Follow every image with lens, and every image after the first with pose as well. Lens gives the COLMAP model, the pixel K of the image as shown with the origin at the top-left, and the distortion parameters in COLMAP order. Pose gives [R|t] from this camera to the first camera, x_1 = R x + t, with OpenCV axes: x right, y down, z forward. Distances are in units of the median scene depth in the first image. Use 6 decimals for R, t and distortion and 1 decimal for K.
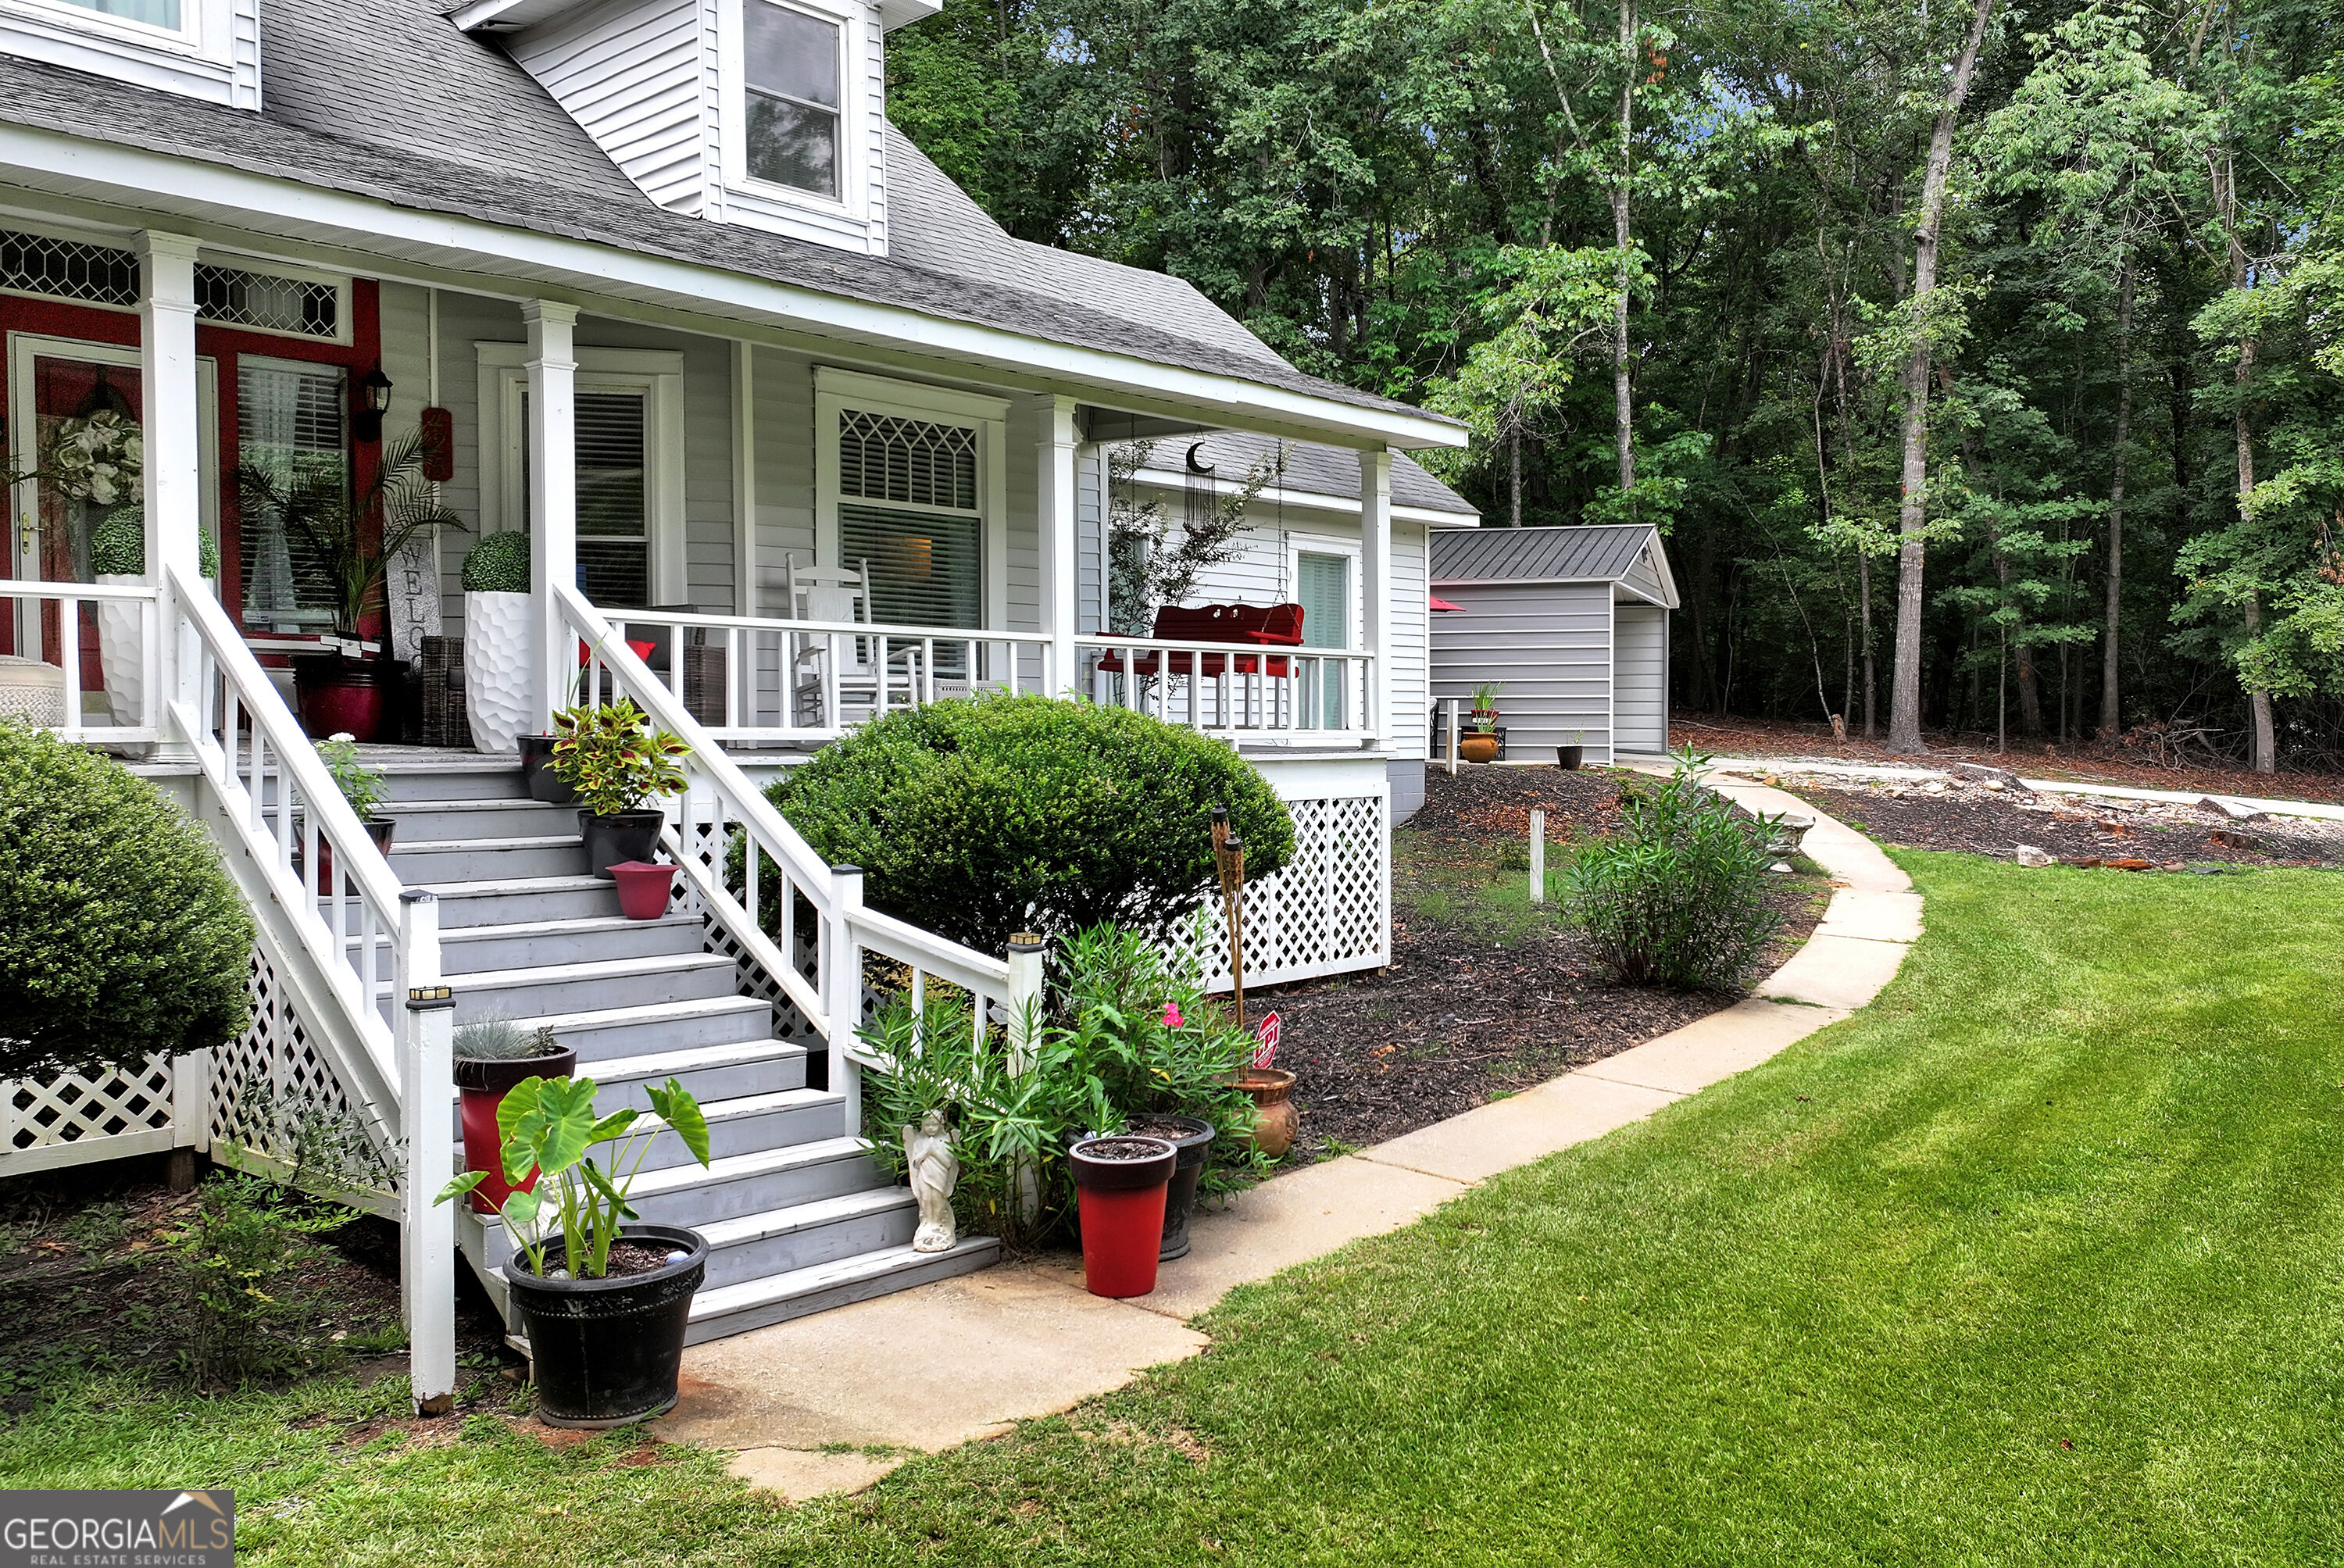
lens RADIAL K [[1797.4, 0, 1177.6], [0, 1797.4, 818.4], [0, 0, 1]] dist [0.003188, -0.000062]
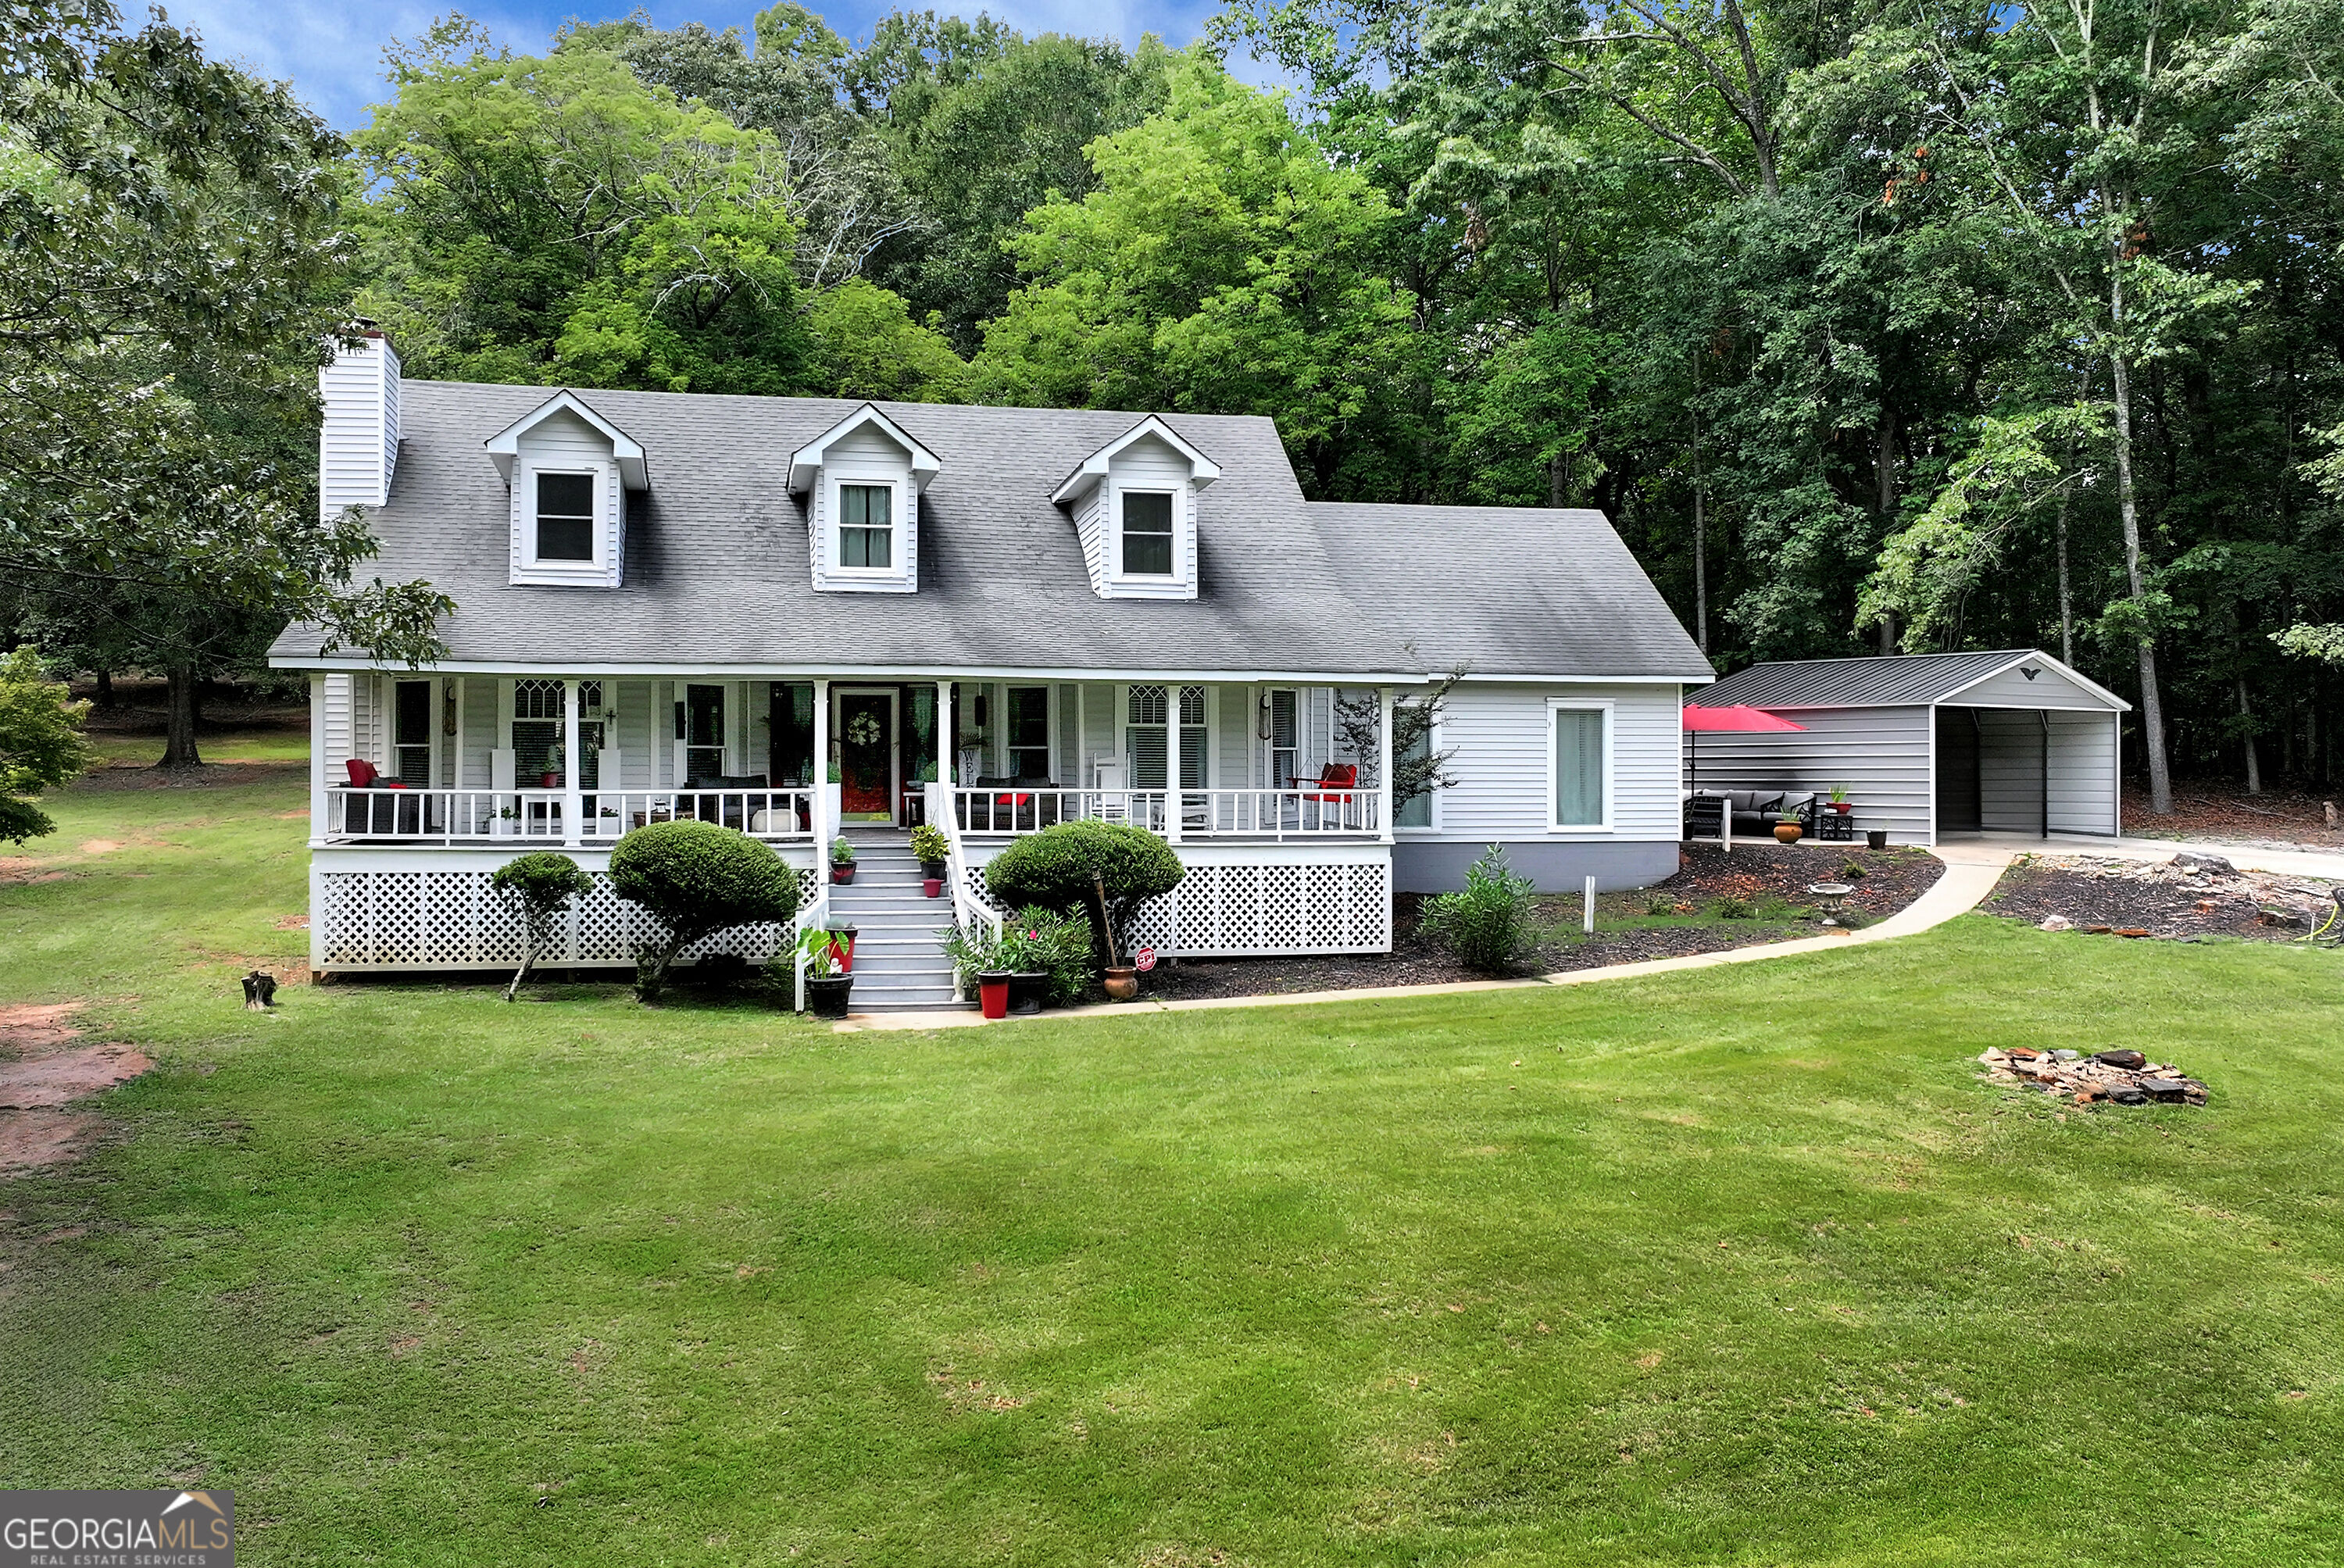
lens RADIAL K [[1974.7, 0, 1172.0], [0, 1974.7, 784.0], [0, 0, 1]] dist [0.010749, -0.000914]
pose [[0.794178, 0.003054, -0.607678, 0.637507], [-0.028868, 0.999048, -0.032708, -0.011620], [0.607000, 0.043519, 0.793510, -0.433367]]
